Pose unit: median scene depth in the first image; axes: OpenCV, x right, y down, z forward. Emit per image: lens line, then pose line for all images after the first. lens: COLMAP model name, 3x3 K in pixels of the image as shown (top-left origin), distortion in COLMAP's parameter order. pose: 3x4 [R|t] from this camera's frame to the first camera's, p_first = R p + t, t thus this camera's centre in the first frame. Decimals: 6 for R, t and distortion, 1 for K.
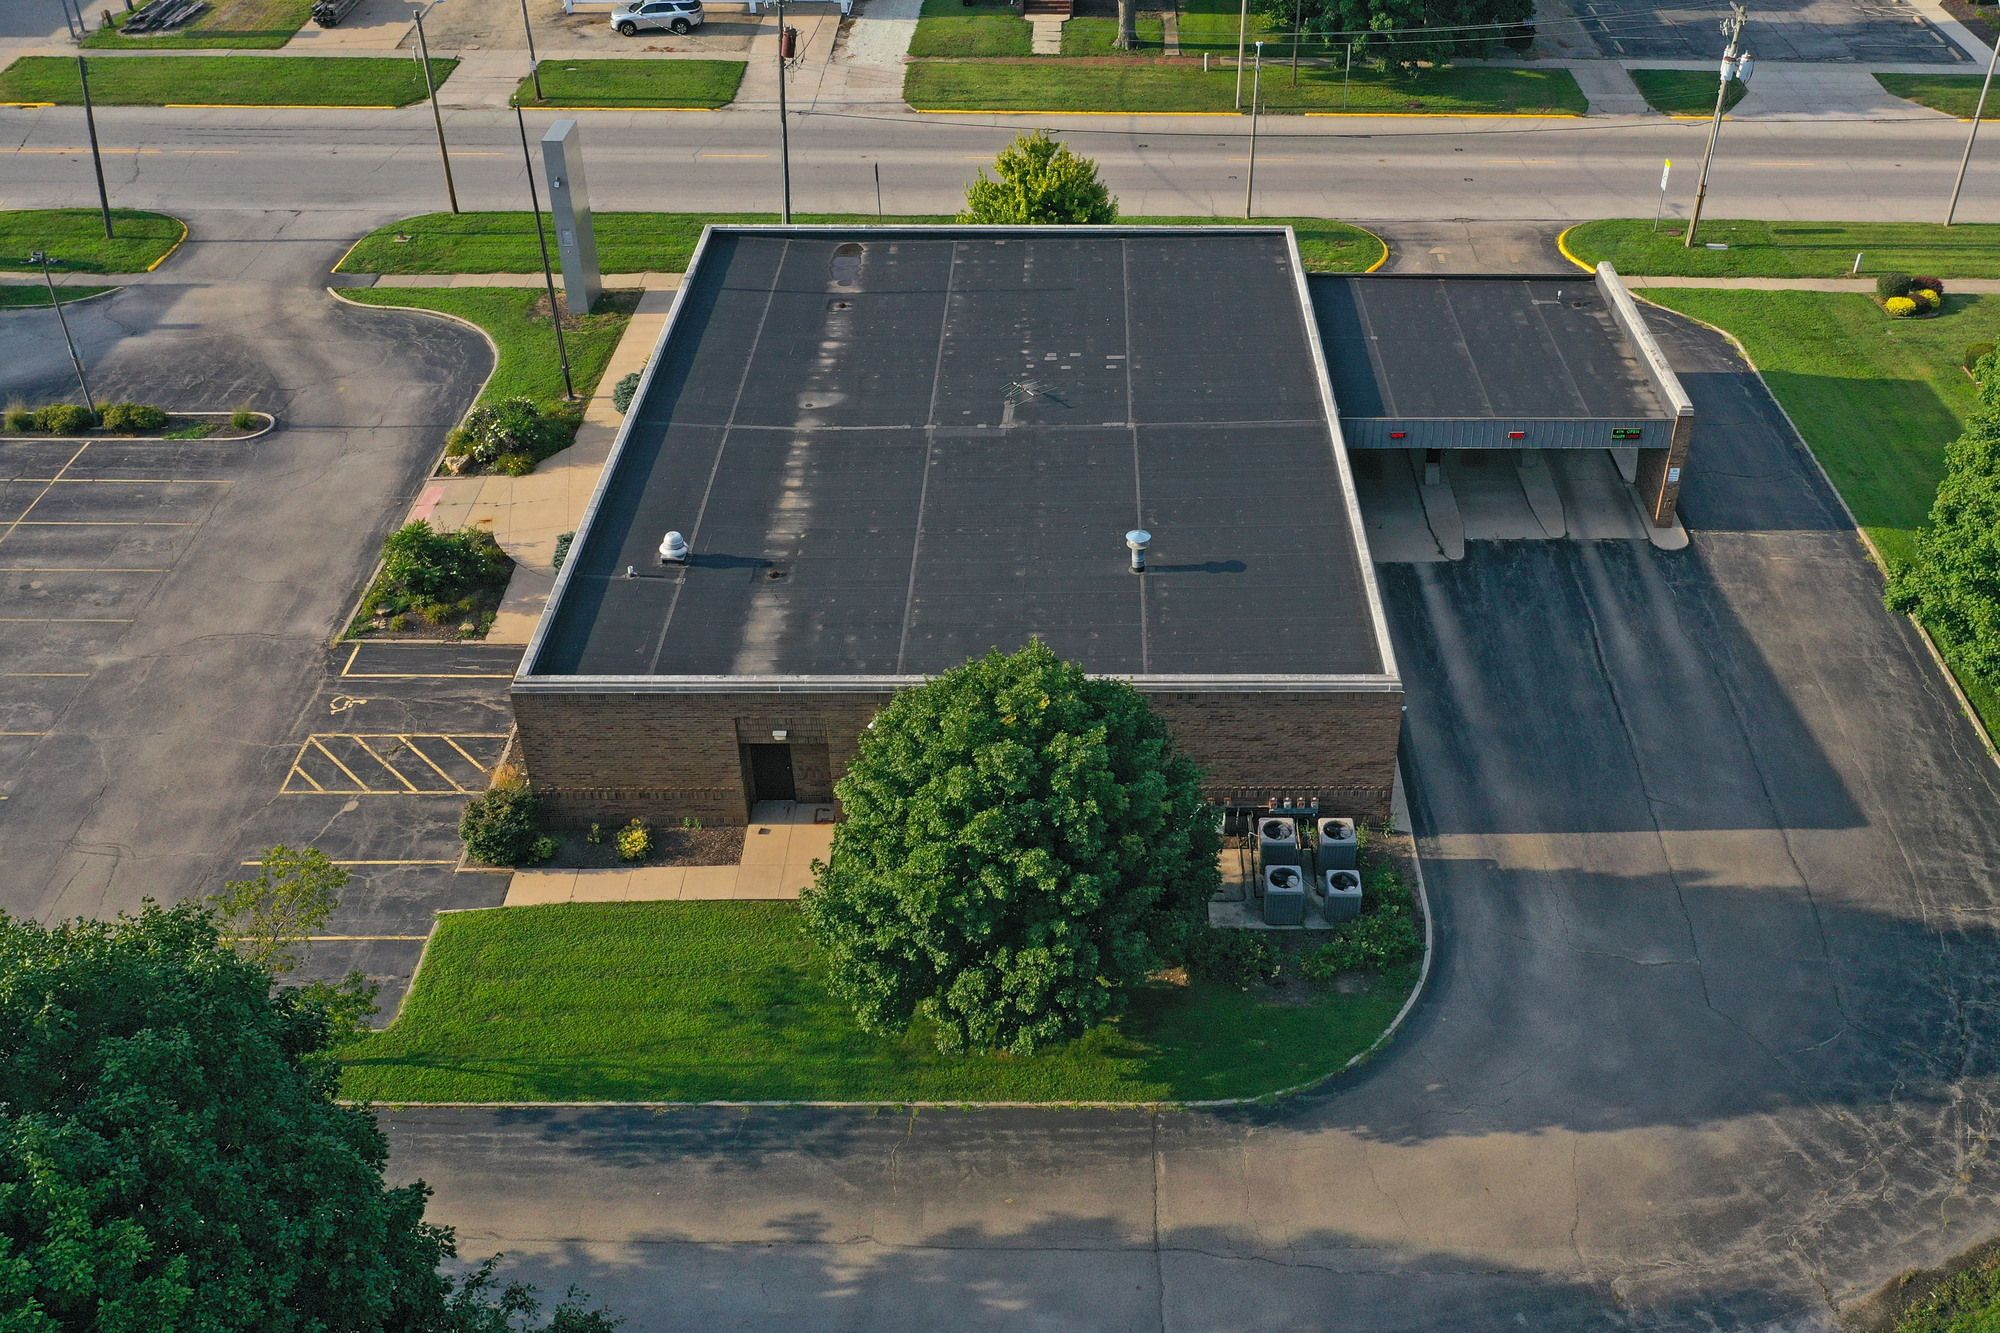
lens RADIAL K [[1903.5, 0, 1040.8], [0, 1903.5, 667.9], [0, 0, 1]] dist [-0.010430, -0.009642]
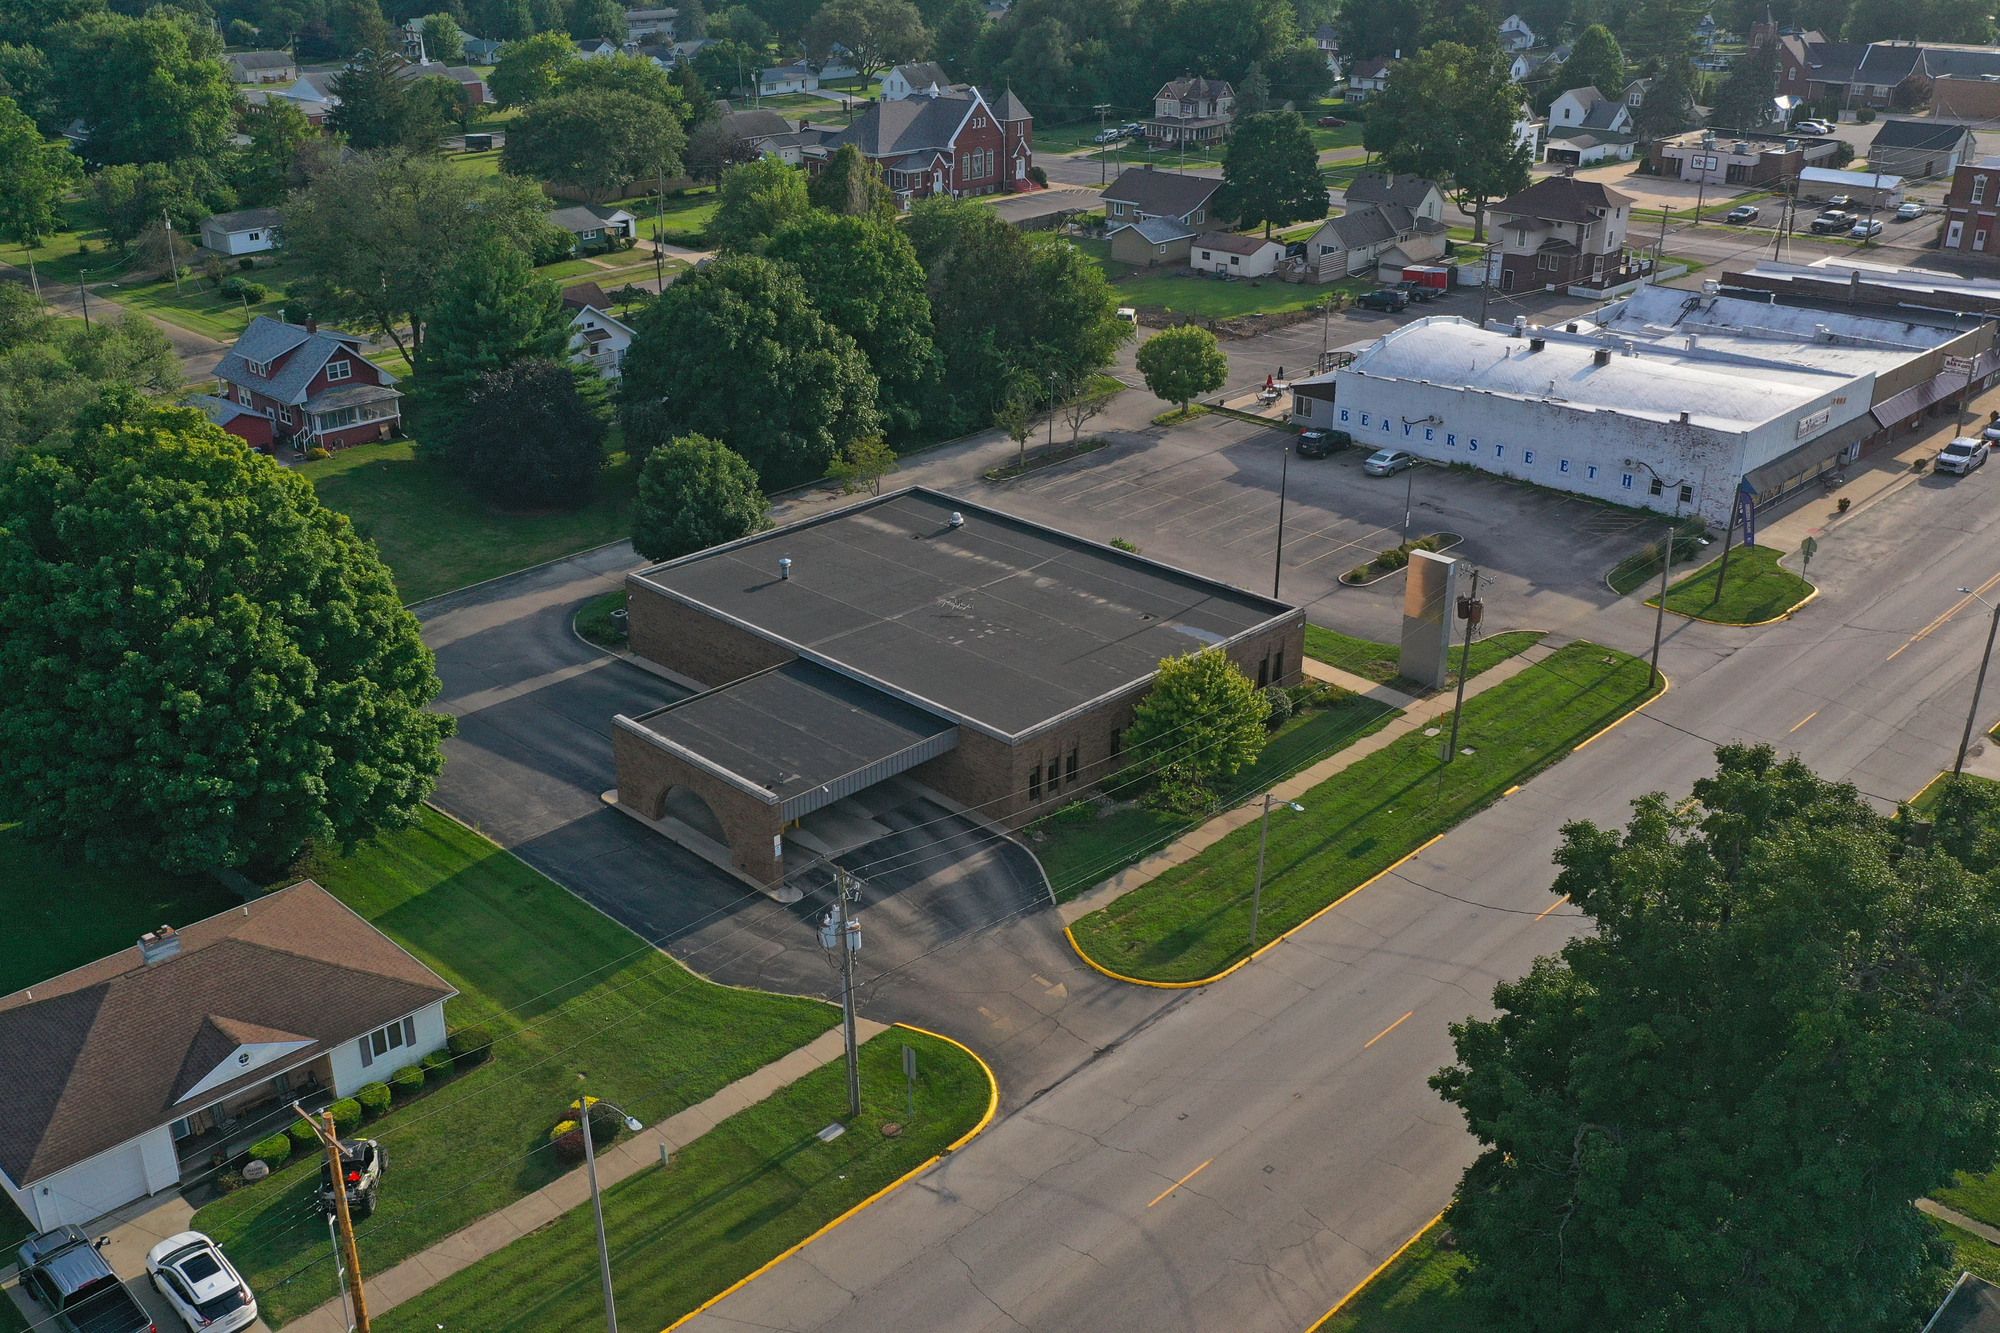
lens RADIAL K [[1903.5, 0, 1040.8], [0, 1903.5, 667.9], [0, 0, 1]] dist [-0.010430, -0.009642]
pose [[-0.672676, 0.302759, -0.675162, 1.348973], [-0.426211, 0.587342, 0.688021, -1.607045], [0.604856, 0.750577, -0.266052, 1.896228]]
